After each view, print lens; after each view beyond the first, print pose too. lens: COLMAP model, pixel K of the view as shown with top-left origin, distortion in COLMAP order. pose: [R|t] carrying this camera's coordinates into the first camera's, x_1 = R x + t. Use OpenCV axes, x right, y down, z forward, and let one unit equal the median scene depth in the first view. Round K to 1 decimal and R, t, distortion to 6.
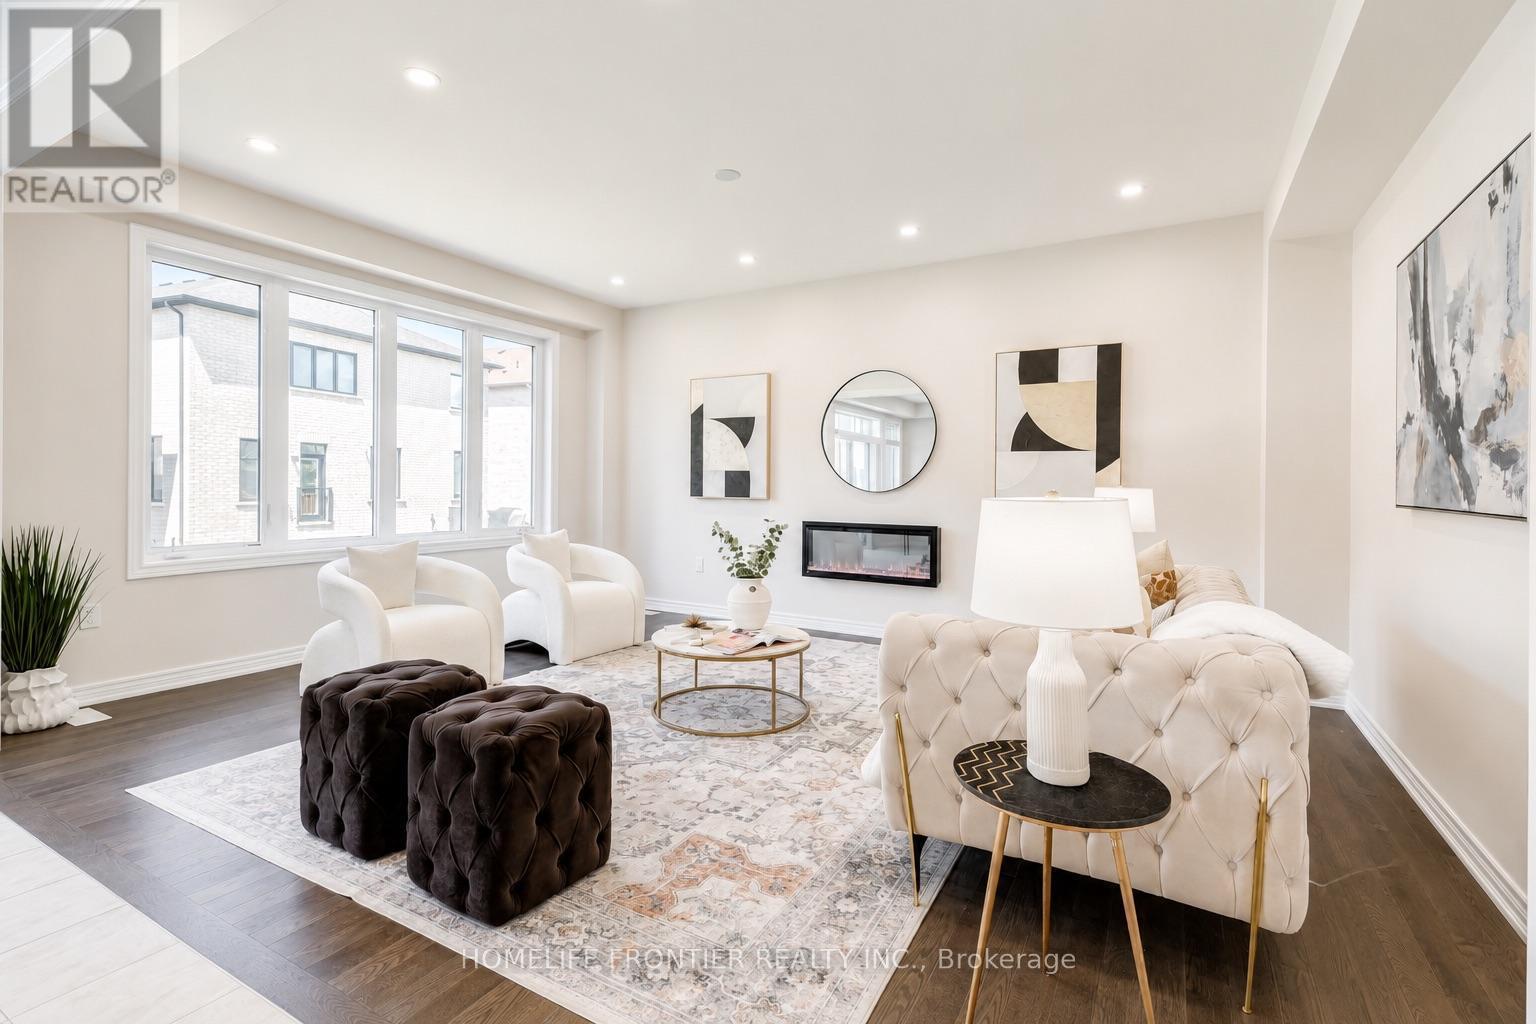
lens RADIAL K [[706.2, 0, 761.9], [0, 706.2, 492.9], [0, 0, 1]] dist [-0.001467, -0.000363]
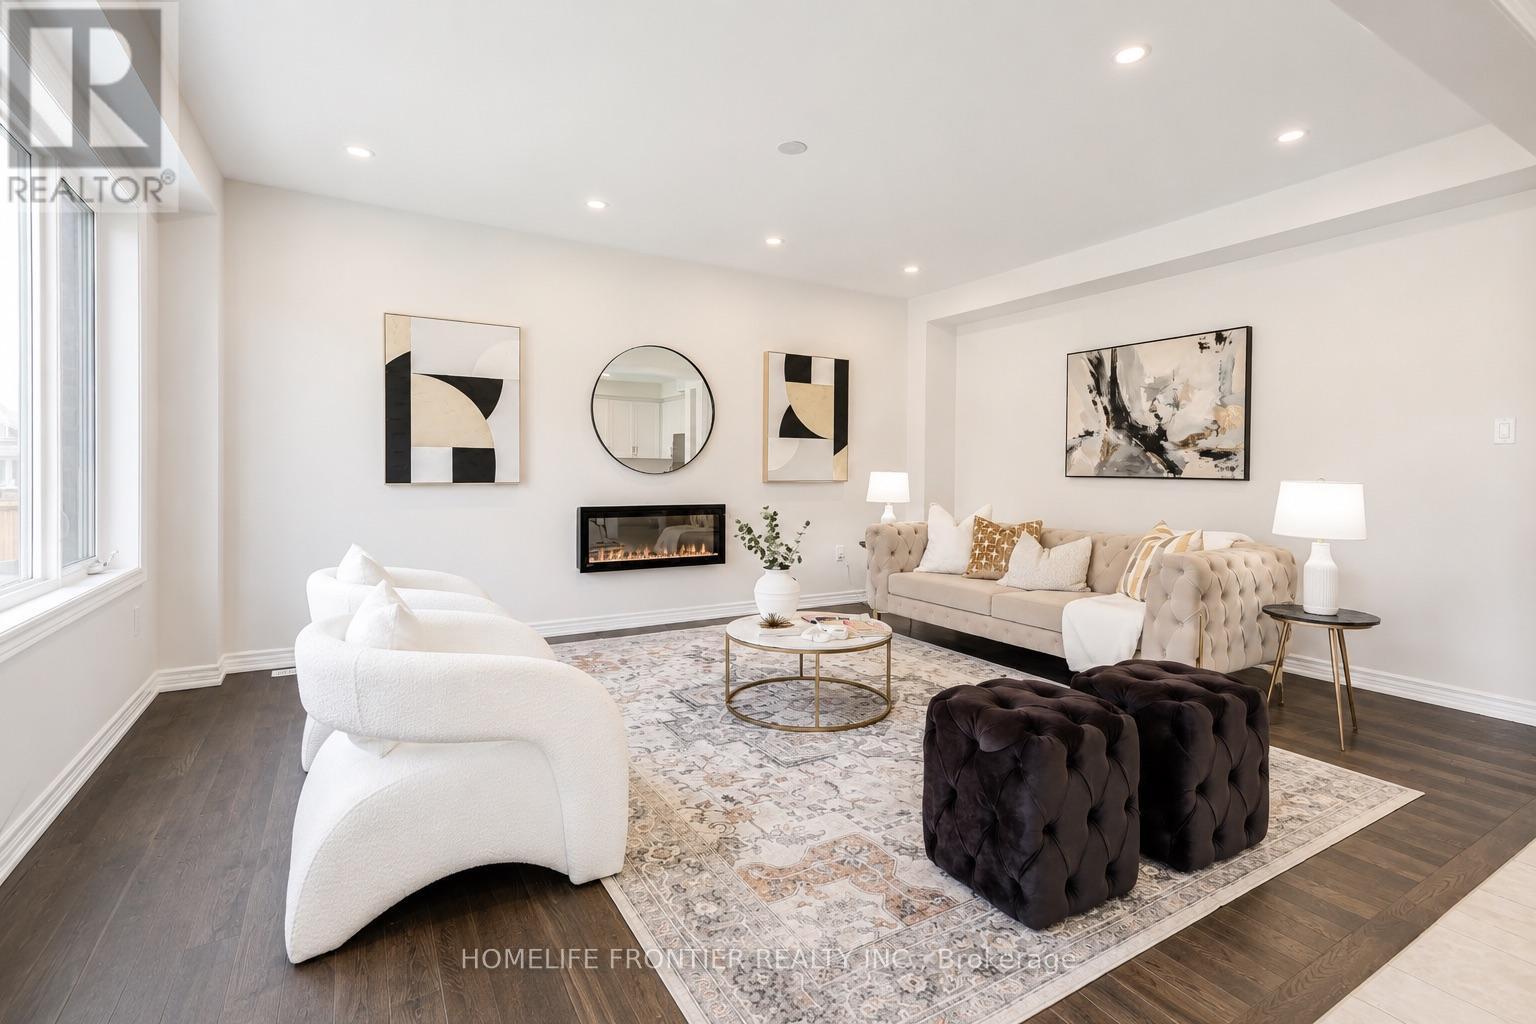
lens RADIAL K [[750.2, 0, 743.2], [0, 750.2, 467.5], [0, 0, 1]] dist [0.033204, -0.000062]
pose [[0.483097, -0.004841, 0.875553, -0.793728], [0.008339, 0.999965, 0.000927, -0.010805], [-0.875527, 0.006853, 0.483121, 0.466467]]
